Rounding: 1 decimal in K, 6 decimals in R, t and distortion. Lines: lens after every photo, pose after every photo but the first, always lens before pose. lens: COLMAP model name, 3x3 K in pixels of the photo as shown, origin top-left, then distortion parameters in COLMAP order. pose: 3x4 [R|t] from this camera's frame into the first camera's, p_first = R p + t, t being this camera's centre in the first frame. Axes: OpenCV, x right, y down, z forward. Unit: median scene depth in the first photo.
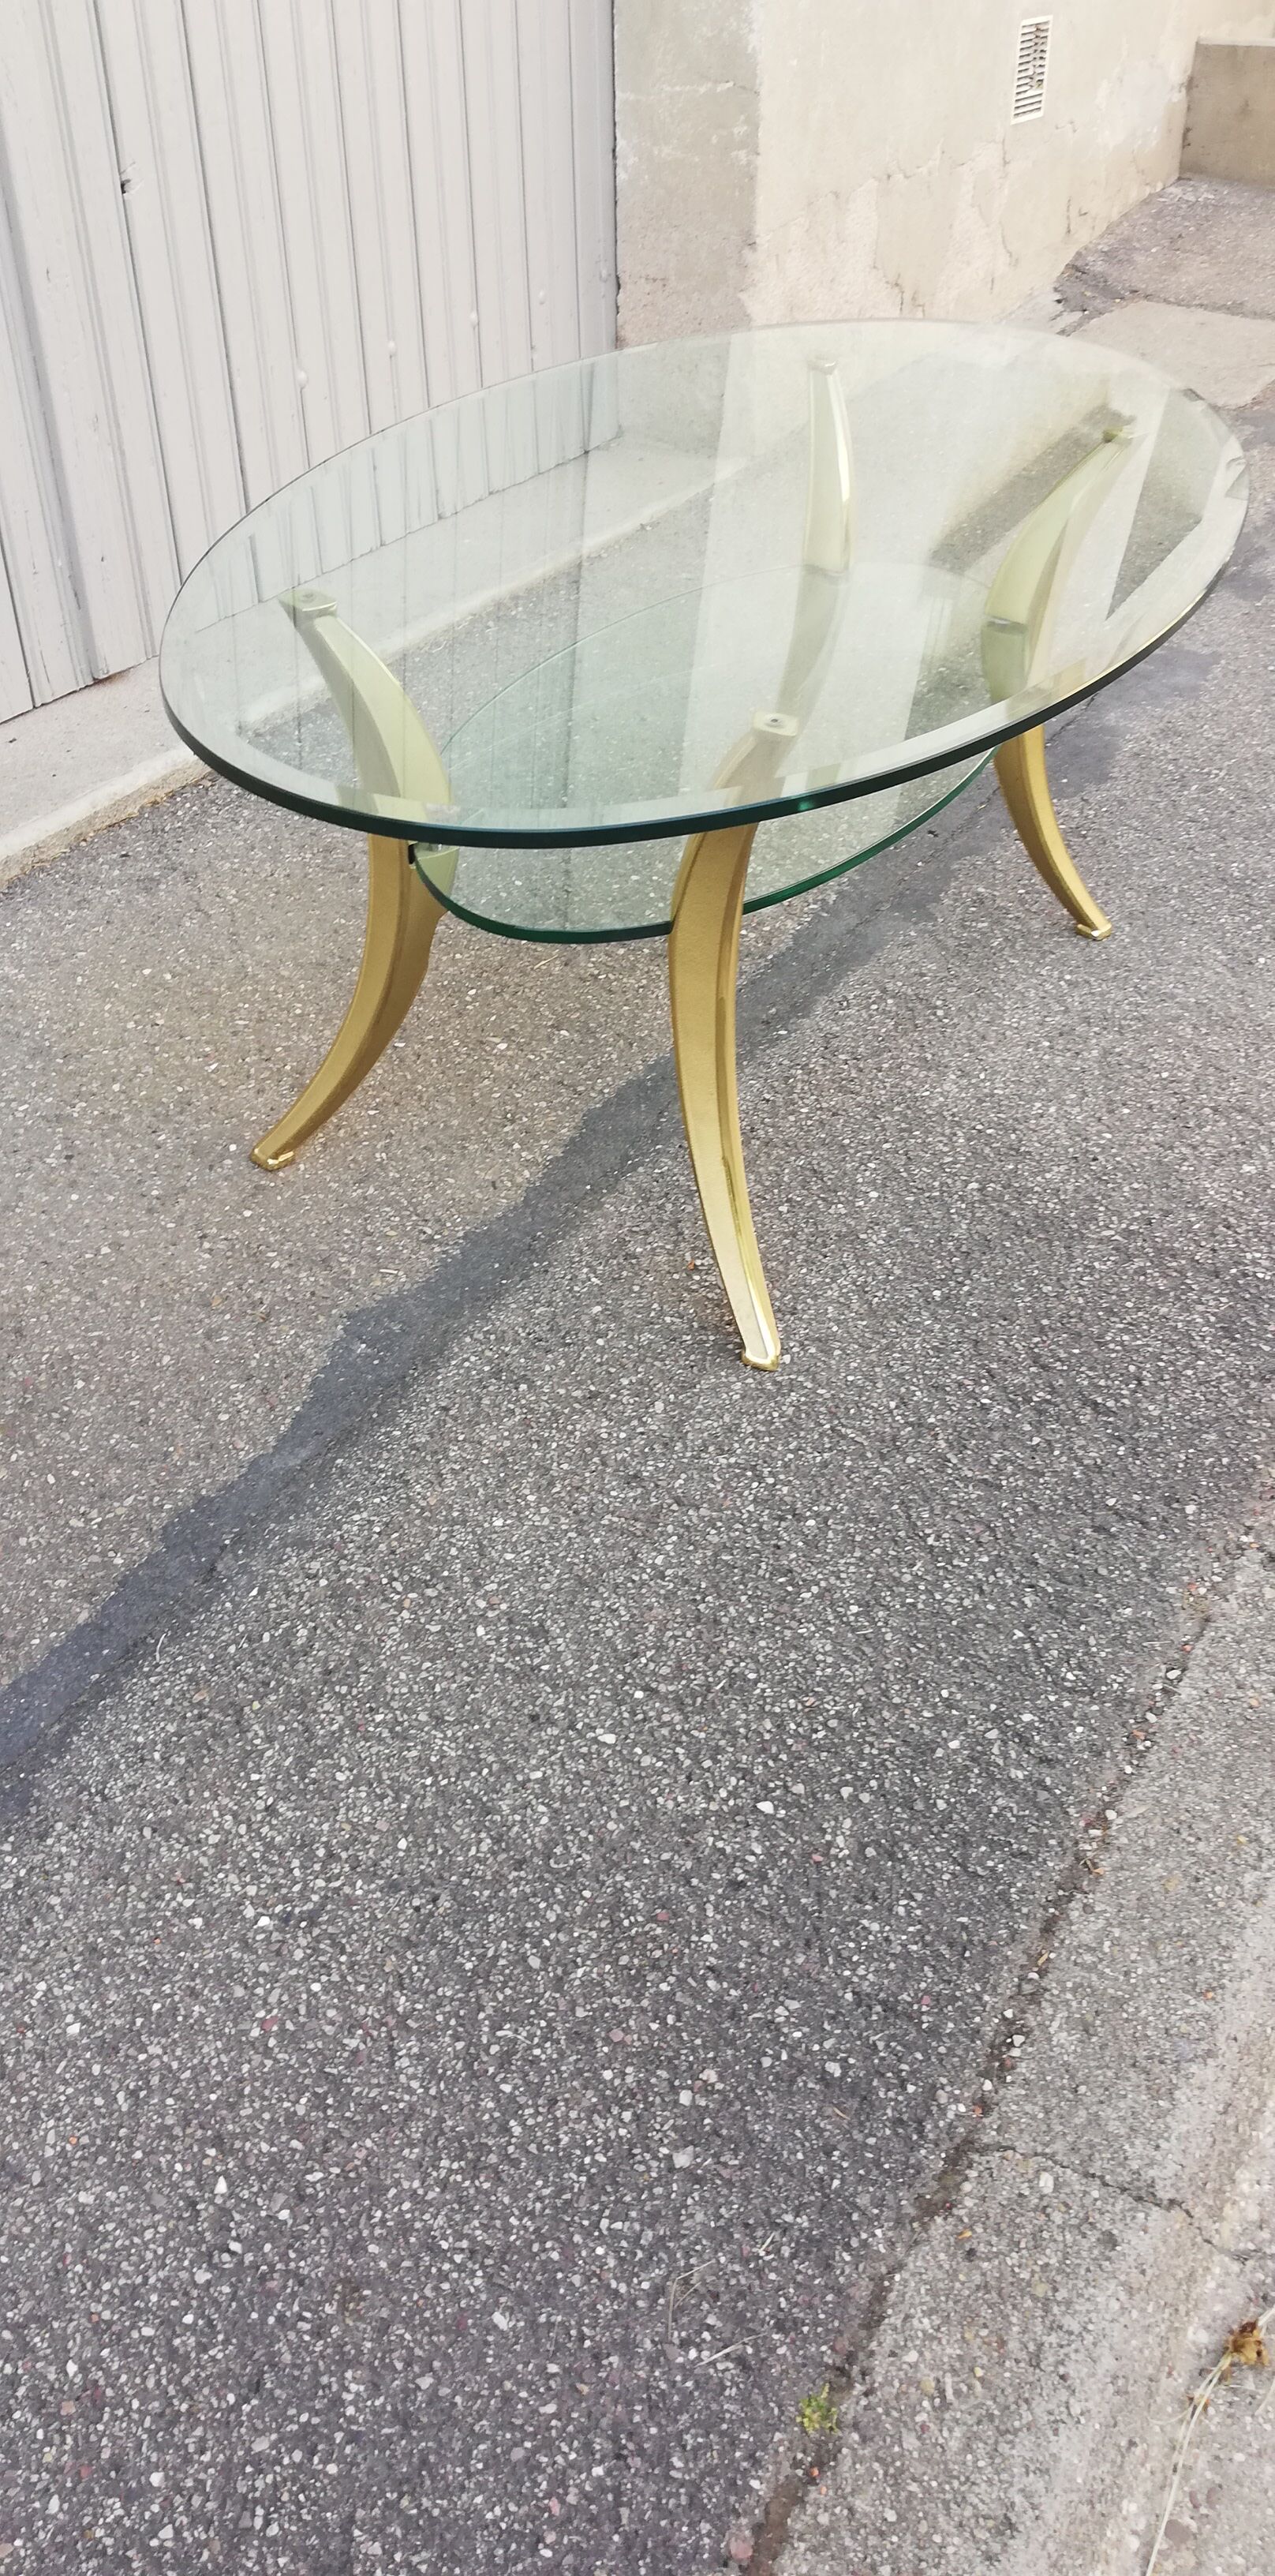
lens RADIAL K [[1957.8, 0, 653.3], [0, 1957.8, 1273.6], [0, 0, 1]] dist [0.053920, -0.089035]
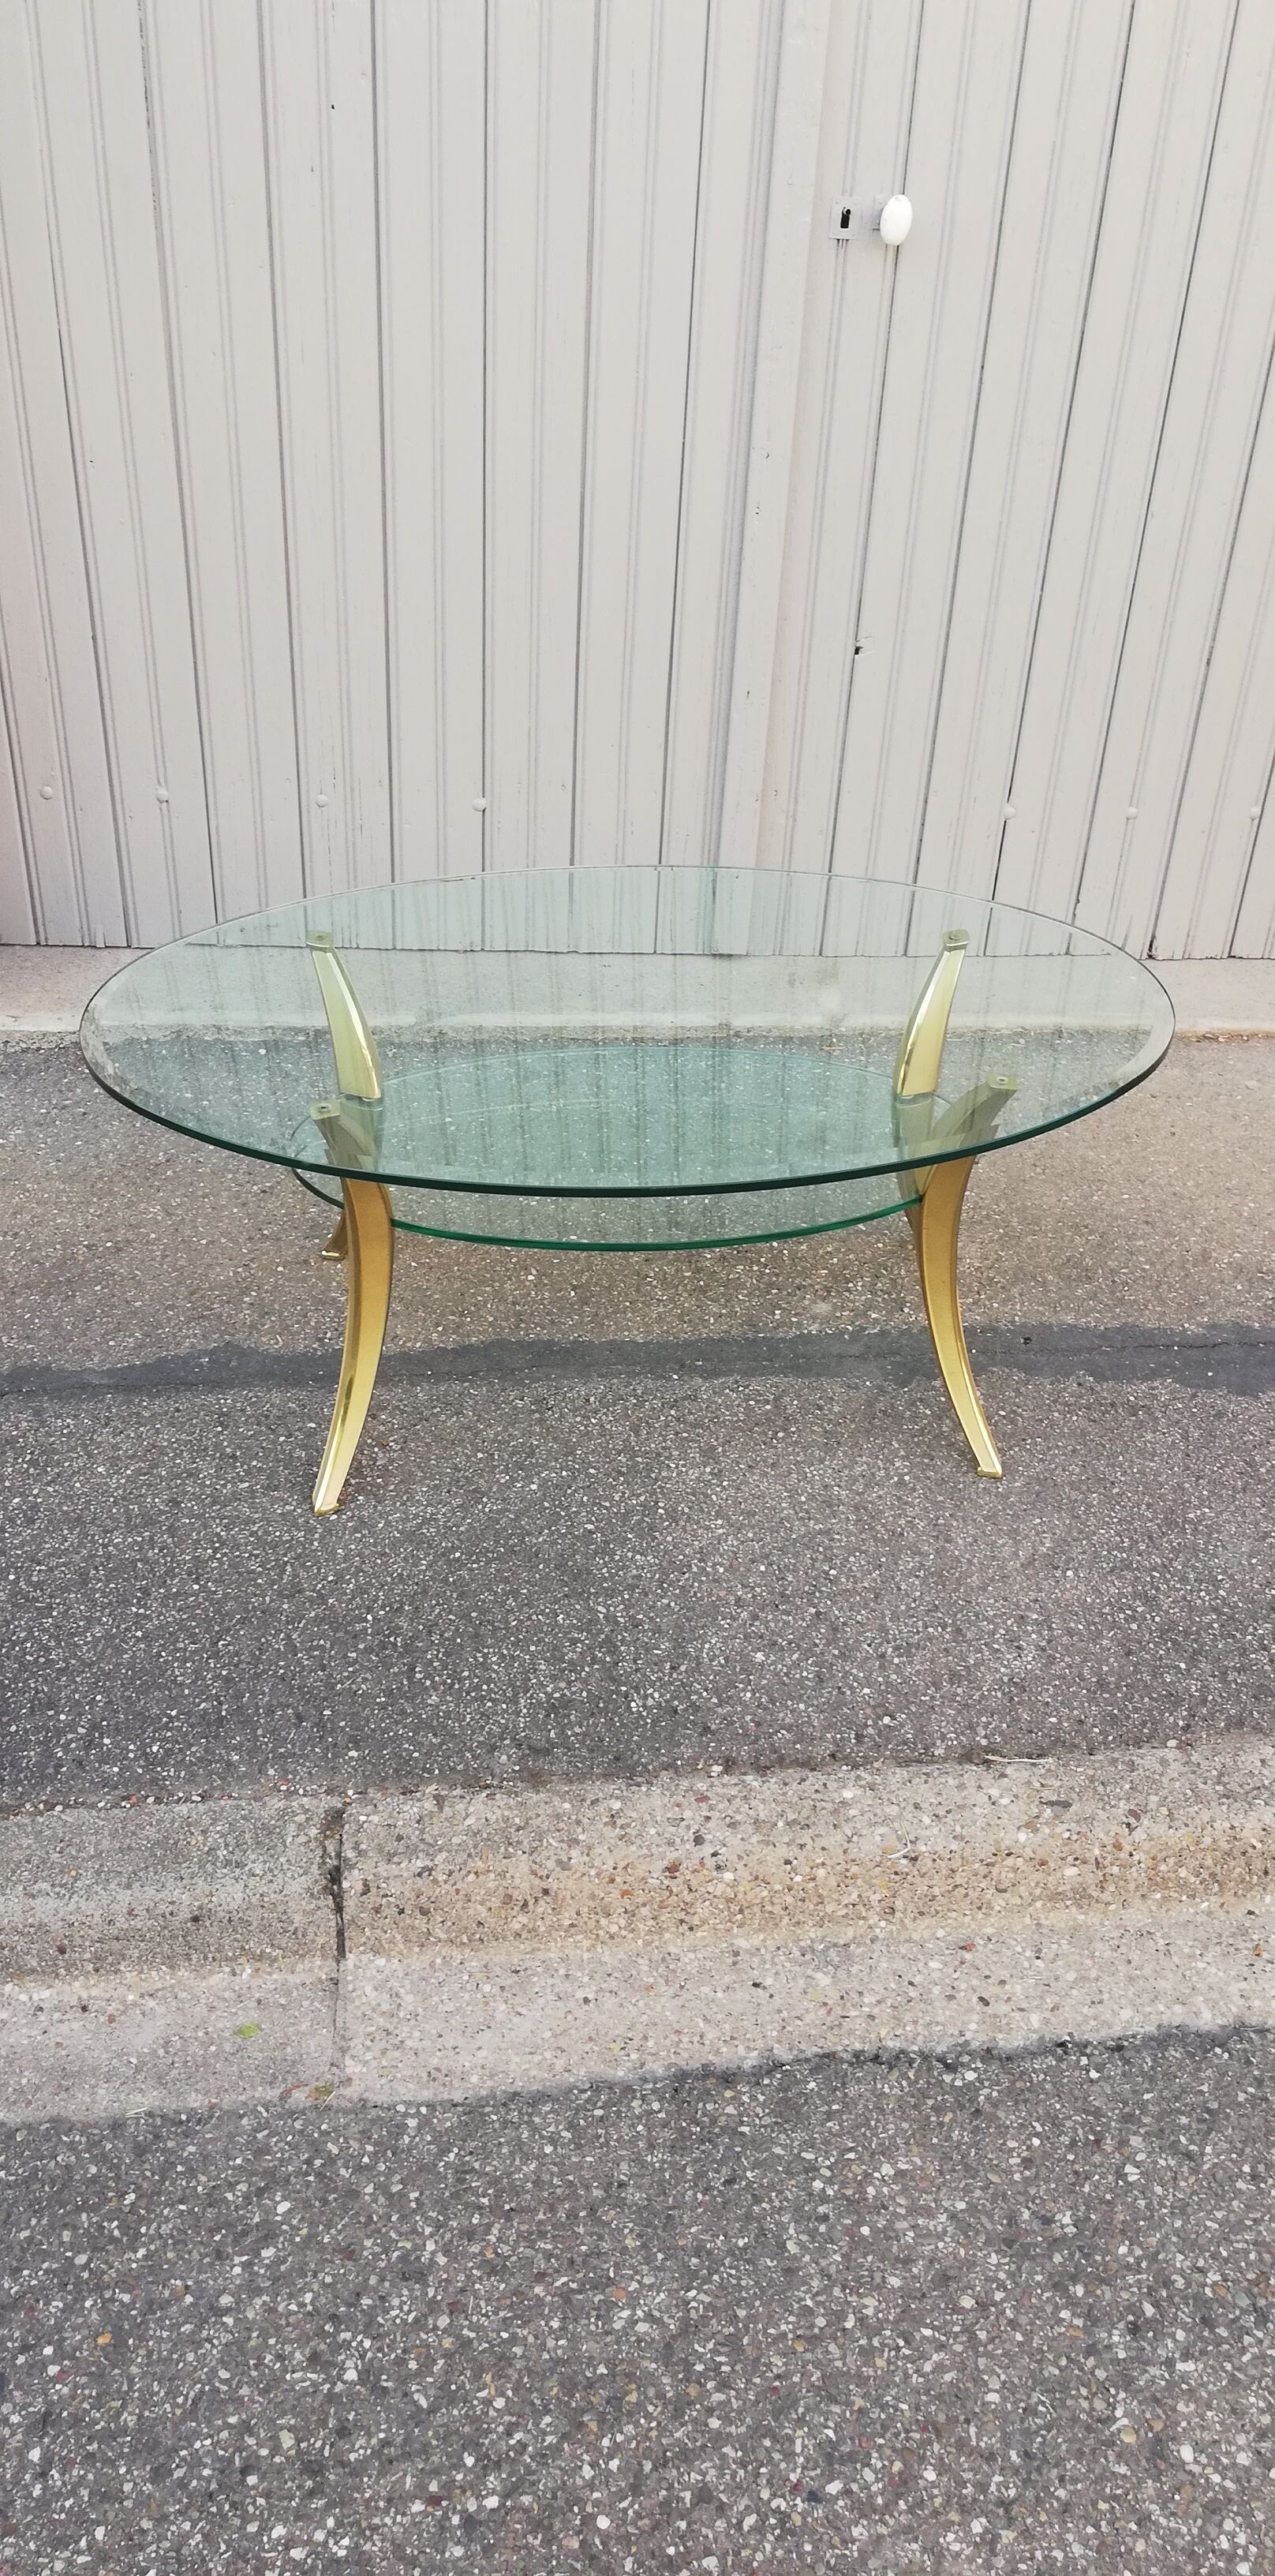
lens RADIAL K [[1957.8, 0, 657.2], [0, 1957.8, 1294.1], [0, 0, 1]] dist [0.053920, -0.089035]
pose [[0.578339, 0.477966, -0.661115, 1.030814], [-0.529369, 0.836481, 0.141663, -0.403666], [0.620720, 0.268045, 0.736790, 0.050600]]
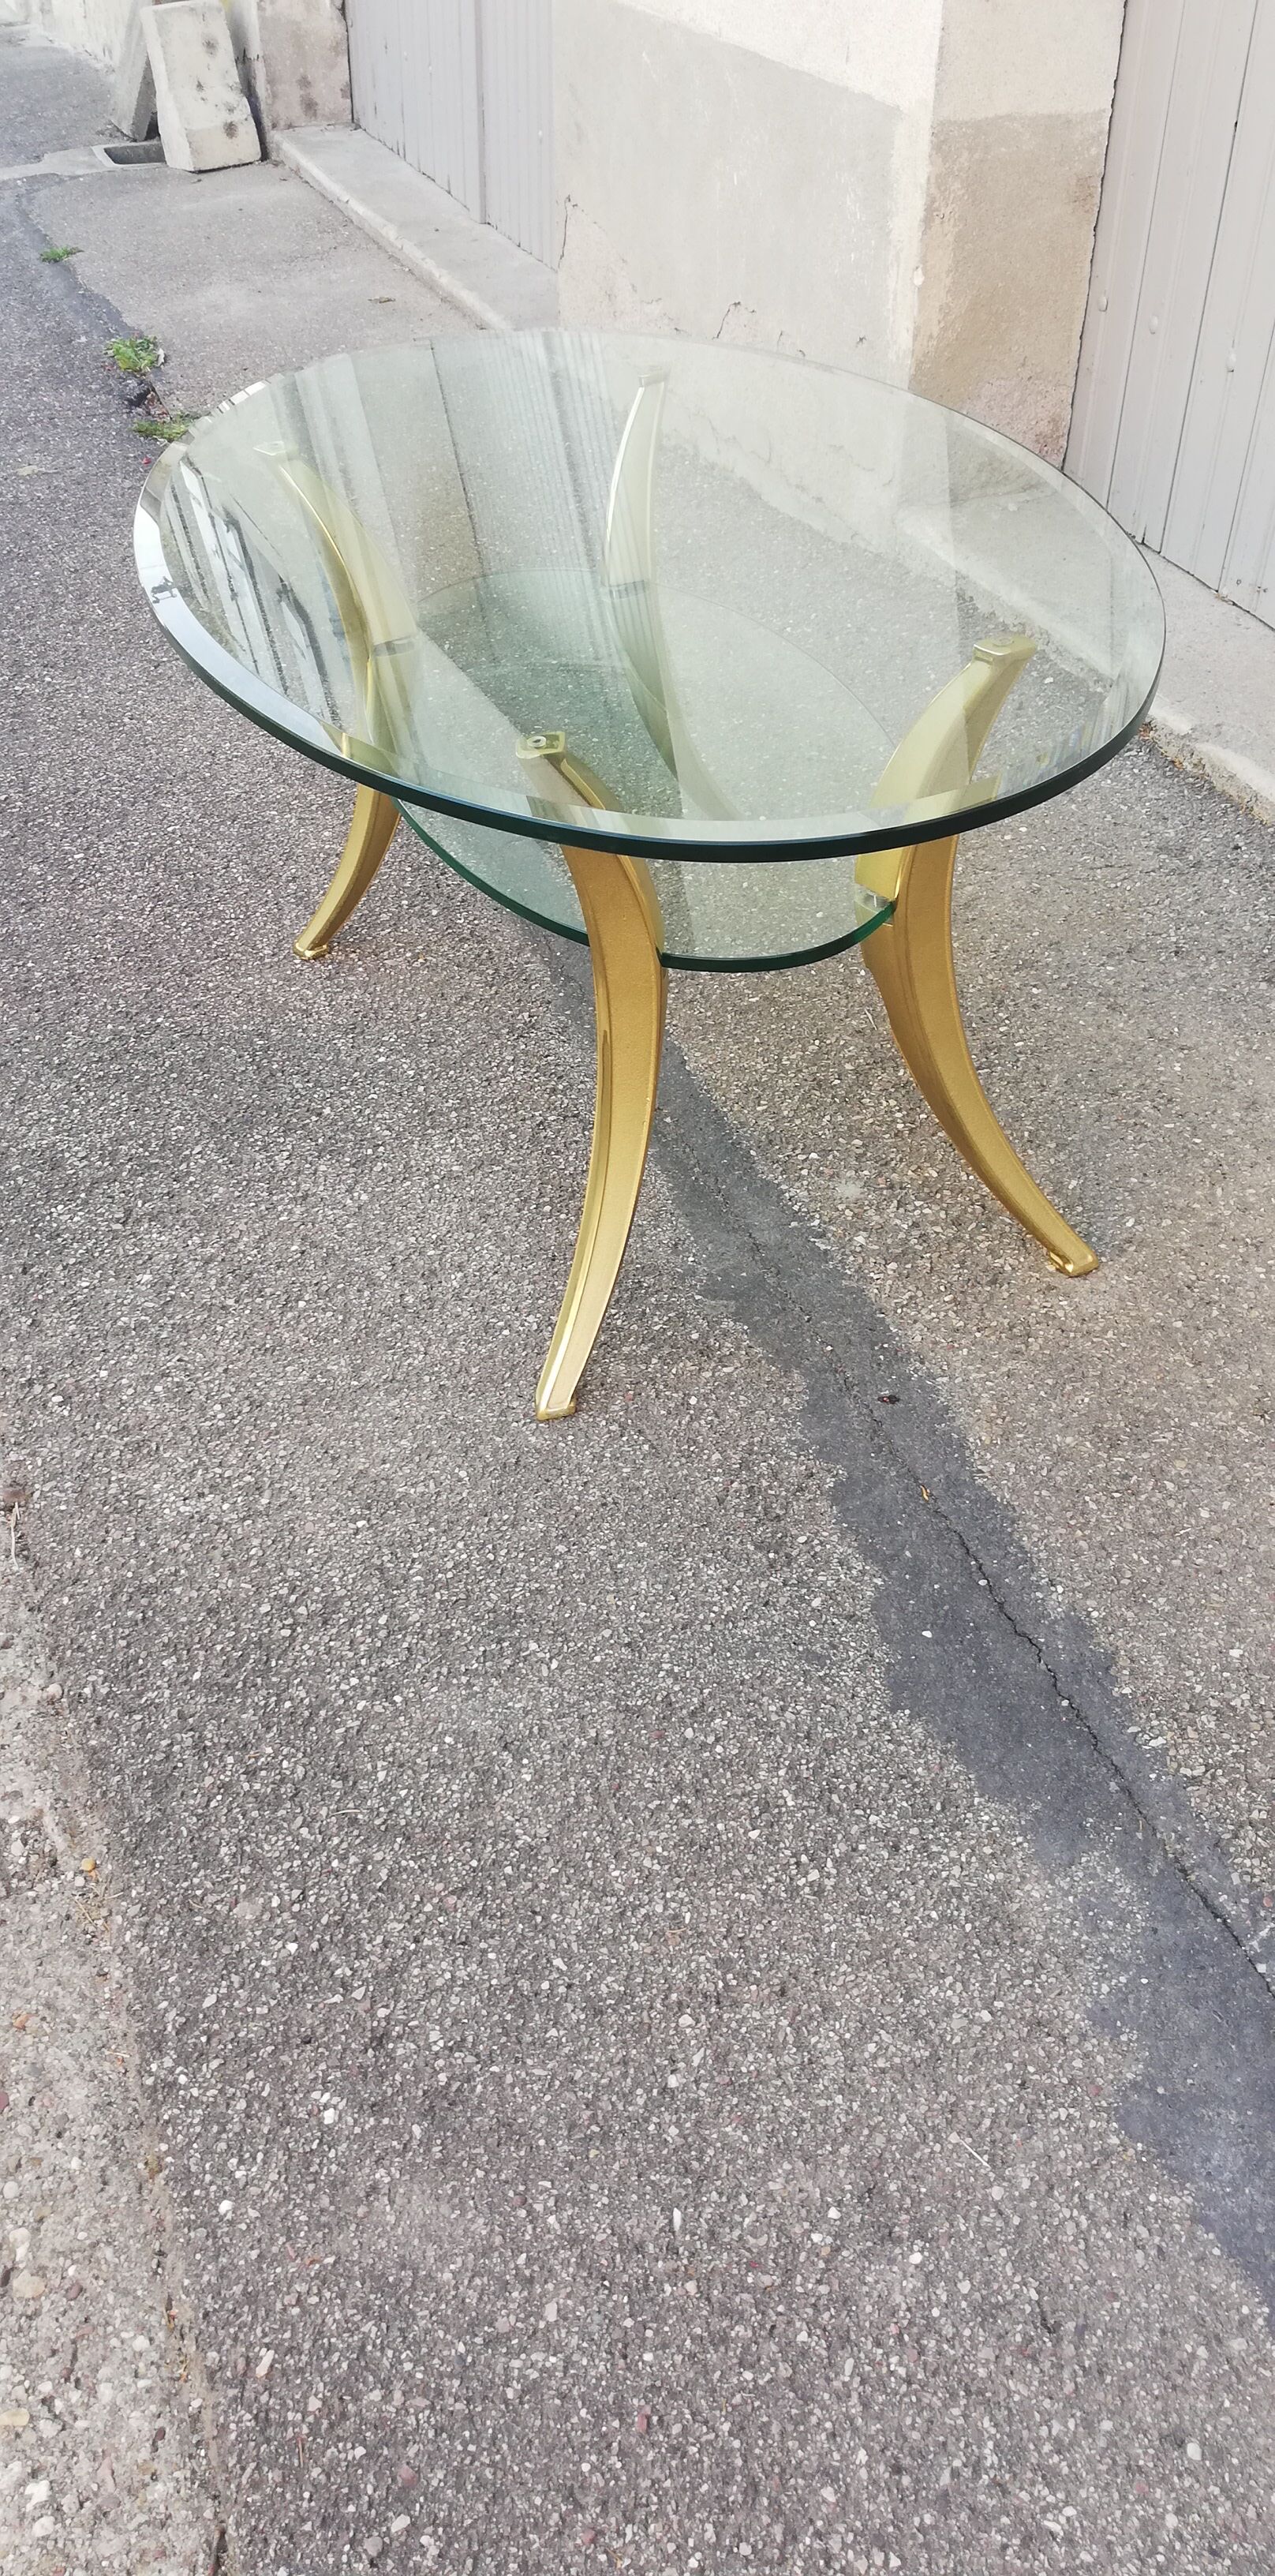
lens RADIAL K [[1957.8, 0, 644.0], [0, 1957.8, 1302.6], [0, 0, 1]] dist [0.053920, -0.089035]
pose [[-0.632957, 0.501849, -0.589502, 0.780585], [-0.465703, 0.361466, 0.807752, -1.004642], [0.618455, 0.785805, 0.004920, 1.268689]]
